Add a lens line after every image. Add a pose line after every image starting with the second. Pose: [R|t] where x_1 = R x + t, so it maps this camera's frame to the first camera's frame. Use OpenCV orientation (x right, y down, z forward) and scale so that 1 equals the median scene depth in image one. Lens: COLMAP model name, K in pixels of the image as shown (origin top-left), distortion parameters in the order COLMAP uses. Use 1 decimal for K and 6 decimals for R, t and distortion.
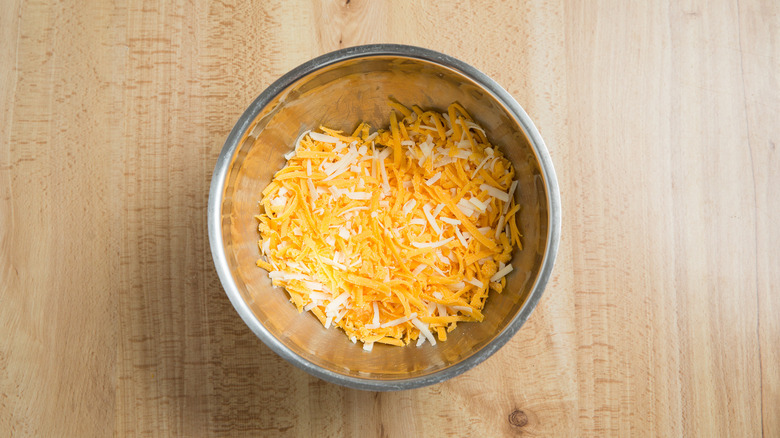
lens RADIAL K [[1386.4, 0, 389.6], [0, 1386.4, 219.9], [0, 0, 1]] dist [0.274837, 0.000000]
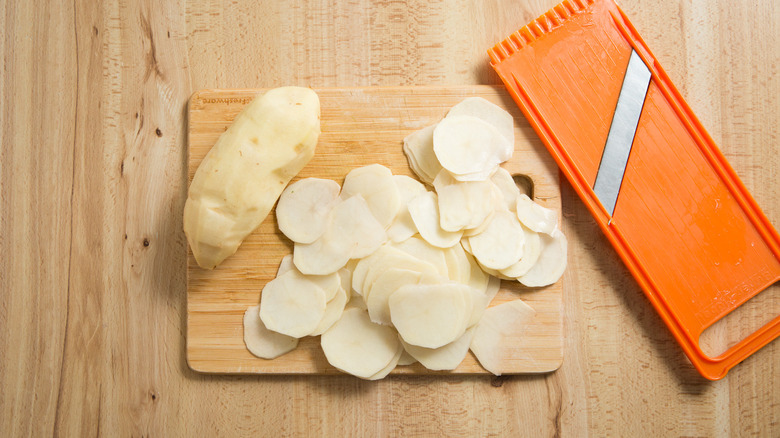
lens RADIAL K [[1078.9, 0, 389.5], [0, 1078.9, 219.0], [0, 0, 1]] dist [-0.014586, 0.000000]
pose [[0.856310, 0.041396, 0.514800, 0.033546], [-0.082138, 0.995011, 0.056616, 0.022505], [-0.509888, -0.090766, 0.855439, 0.125917]]
